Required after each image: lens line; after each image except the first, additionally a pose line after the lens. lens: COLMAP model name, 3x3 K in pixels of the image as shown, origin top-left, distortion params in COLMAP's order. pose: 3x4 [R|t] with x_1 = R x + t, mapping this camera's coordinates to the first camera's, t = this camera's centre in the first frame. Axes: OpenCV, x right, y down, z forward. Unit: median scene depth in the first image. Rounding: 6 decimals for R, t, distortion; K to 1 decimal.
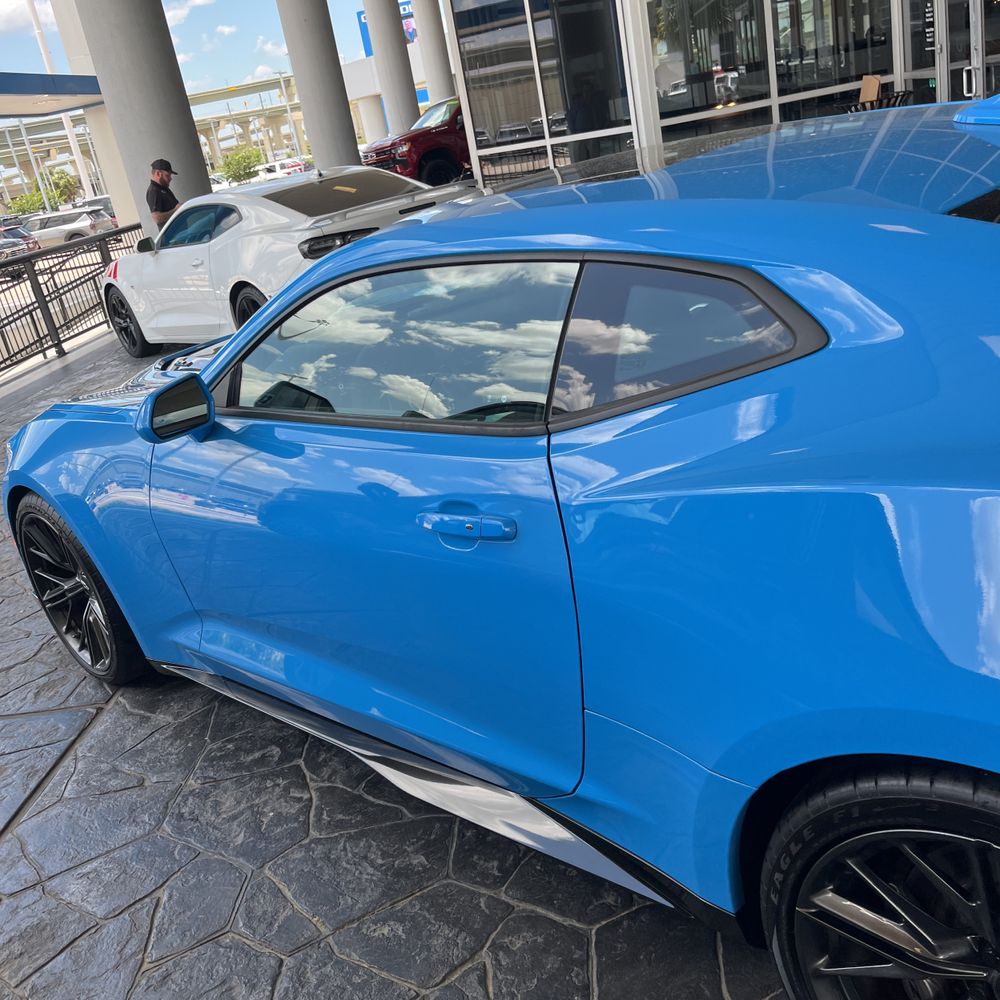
lens RADIAL K [[1022.3, 0, 499.4], [0, 1022.3, 482.0], [0, 0, 1]] dist [0.013341, 0.022264]
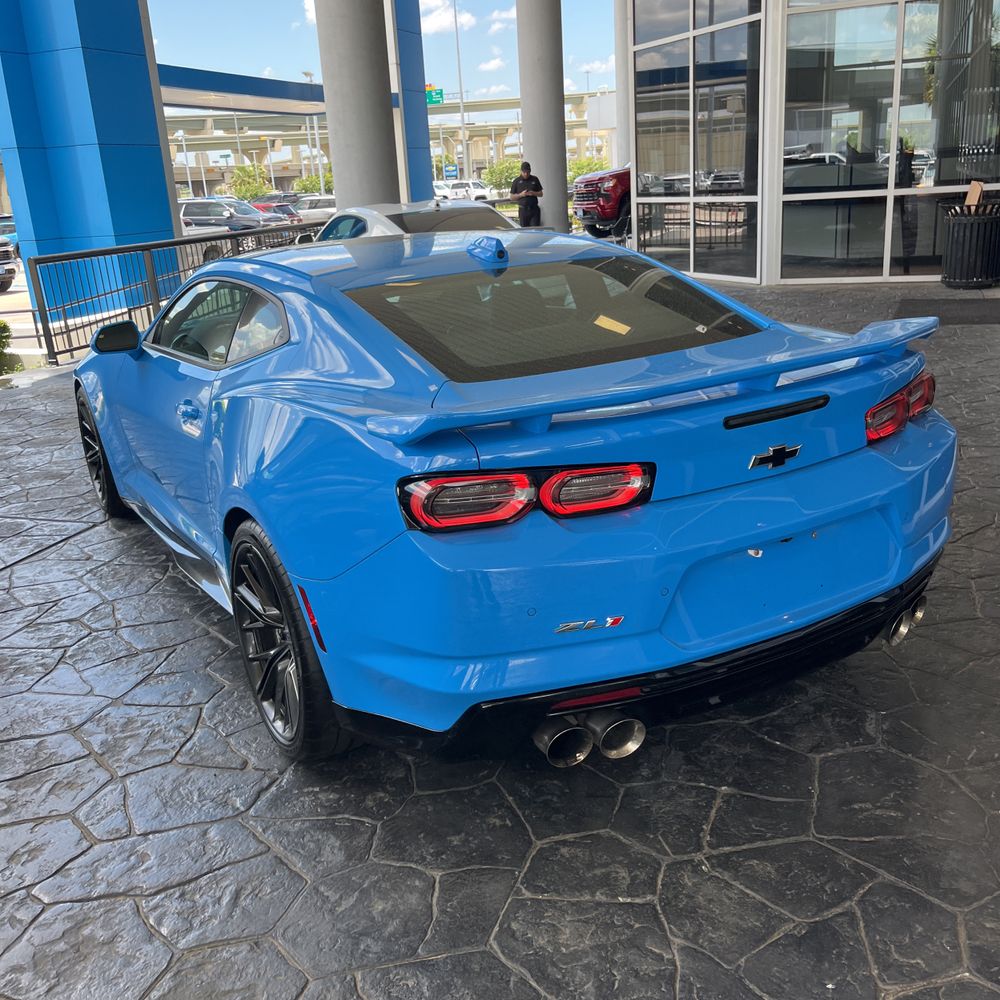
lens RADIAL K [[1015.6, 0, 513.0], [0, 1015.6, 488.3], [0, 0, 1]] dist [0.016630, 0.006711]
pose [[0.962347, 0.192043, -0.192375, 0.176798], [-0.194720, 0.980846, 0.005080, 0.009941], [0.189665, 0.032570, 0.981308, -0.145617]]
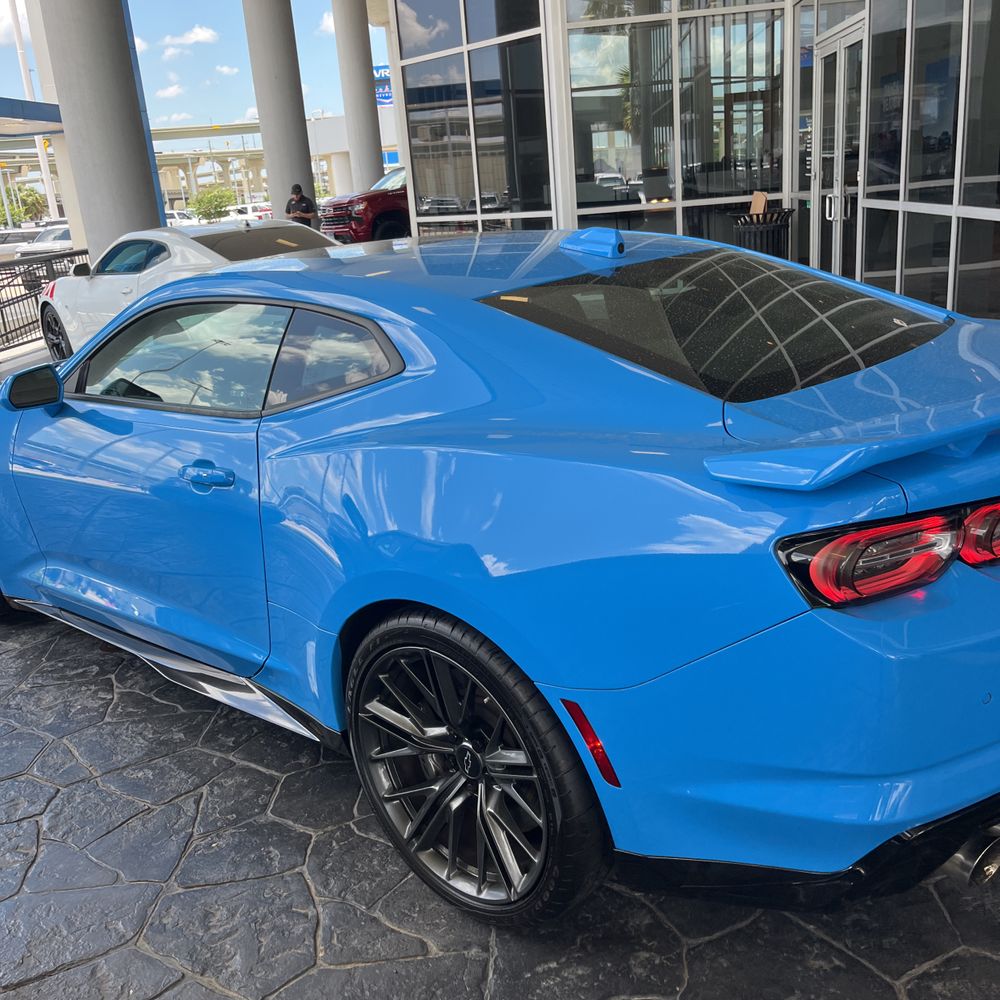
lens RADIAL K [[1011.9, 0, 520.5], [0, 1011.9, 499.3], [0, 0, 1]] dist [0.031425, -0.010663]
pose [[0.993460, 0.090737, 0.069317, 0.057542], [-0.087579, 0.995033, -0.047316, 0.018879], [-0.073266, 0.040936, 0.996472, -0.089311]]
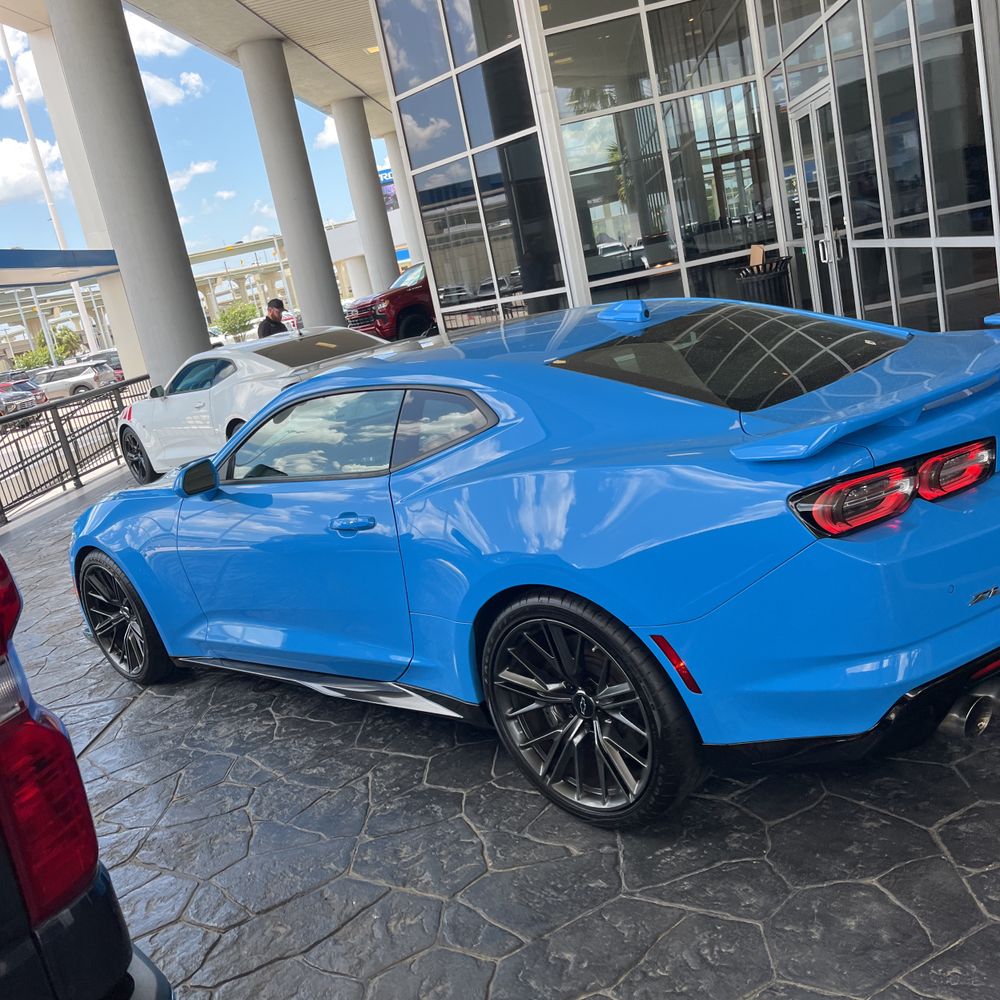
lens RADIAL K [[1005.8, 0, 498.6], [0, 1005.8, 483.3], [0, 0, 1]] dist [0.077481, -0.155117]
pose [[0.999732, -0.020642, 0.010500, 0.040830], [0.021857, 0.990845, -0.133221, 0.040671], [-0.007654, 0.133415, 0.991031, -0.162022]]
